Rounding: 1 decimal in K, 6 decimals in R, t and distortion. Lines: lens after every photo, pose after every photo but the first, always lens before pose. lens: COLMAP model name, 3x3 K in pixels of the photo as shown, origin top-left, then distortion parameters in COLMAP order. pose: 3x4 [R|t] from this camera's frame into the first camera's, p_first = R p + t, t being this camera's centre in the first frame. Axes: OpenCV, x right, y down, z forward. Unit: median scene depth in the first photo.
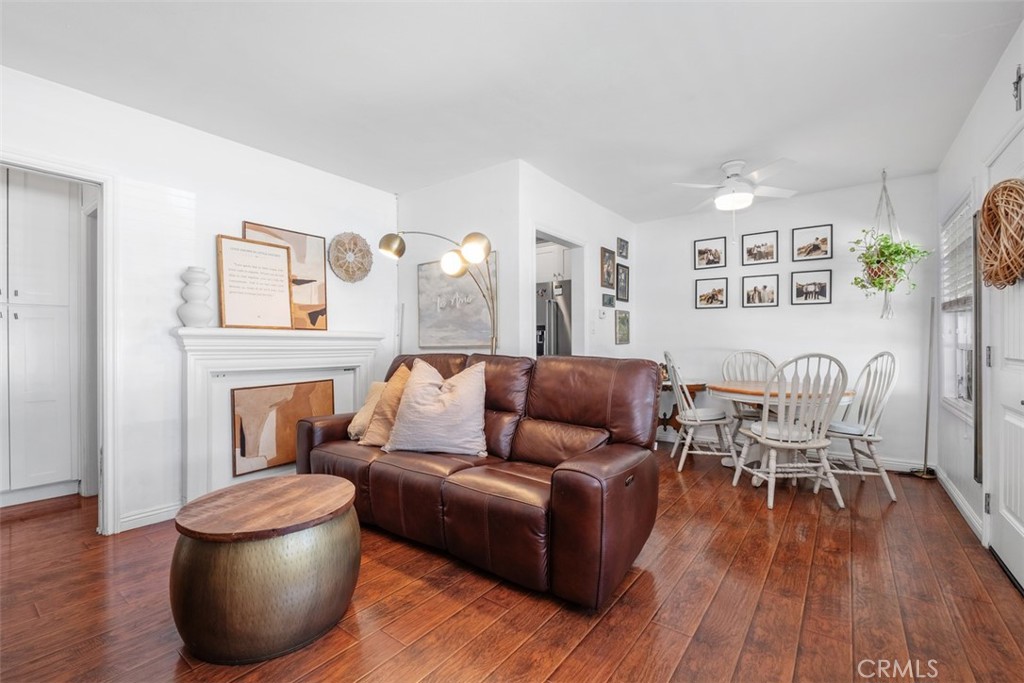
lens RADIAL K [[446.2, 0, 506.5], [0, 446.2, 340.8], [0, 0, 1]] dist [-0.005623, -0.000584]
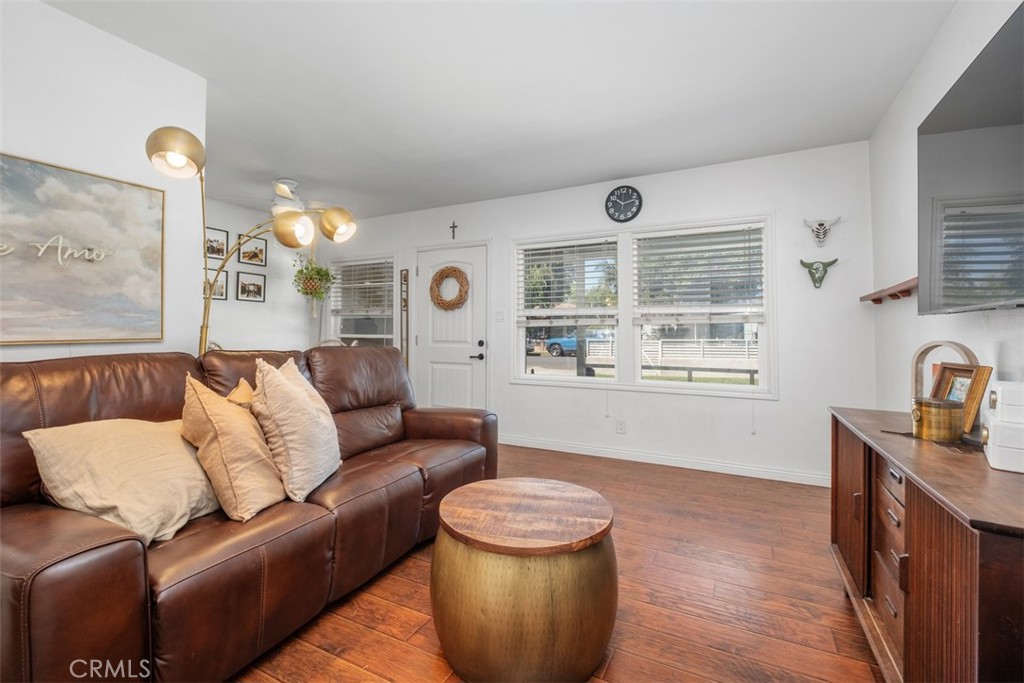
lens RADIAL K [[448.5, 0, 510.1], [0, 448.5, 332.1], [0, 0, 1]] dist [-0.001438, -0.000177]
pose [[-0.180171, 0.001751, 0.983634, -0.608257], [-0.009051, 0.999953, -0.003438, -0.000467], [-0.983594, -0.009523, -0.180147, 0.509657]]
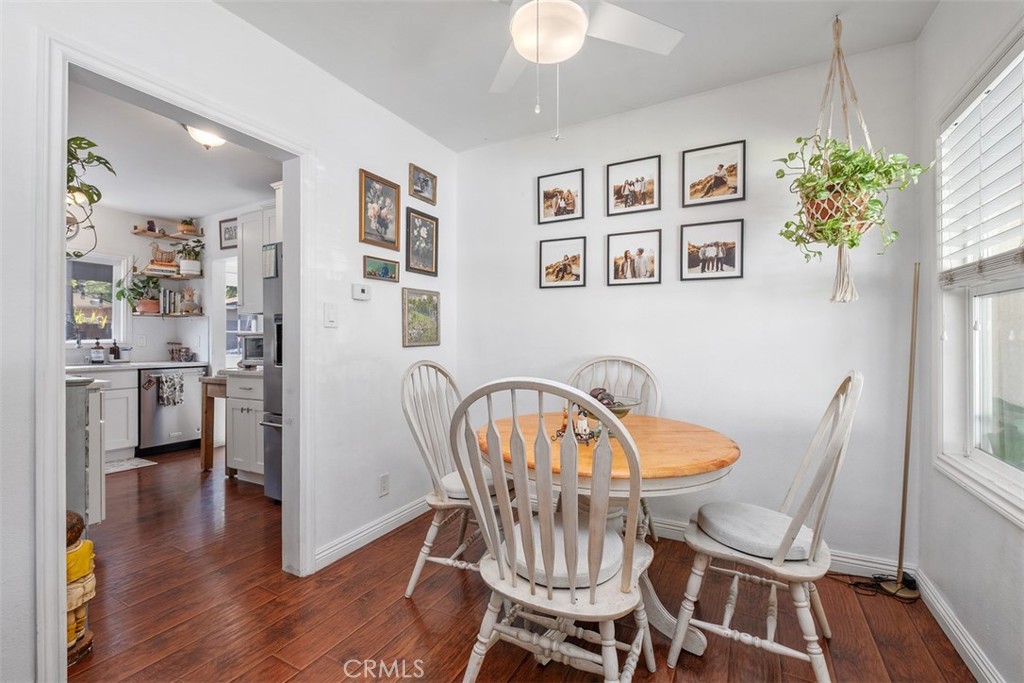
lens RADIAL K [[445.3, 0, 512.4], [0, 445.3, 335.5], [0, 0, 1]] dist [0.000964, 0.000042]
pose [[0.986859, 0.003338, 0.161548, 0.321100], [-0.003208, 0.999994, -0.001068, -0.007139], [-0.161551, 0.000536, 0.986864, 0.448938]]
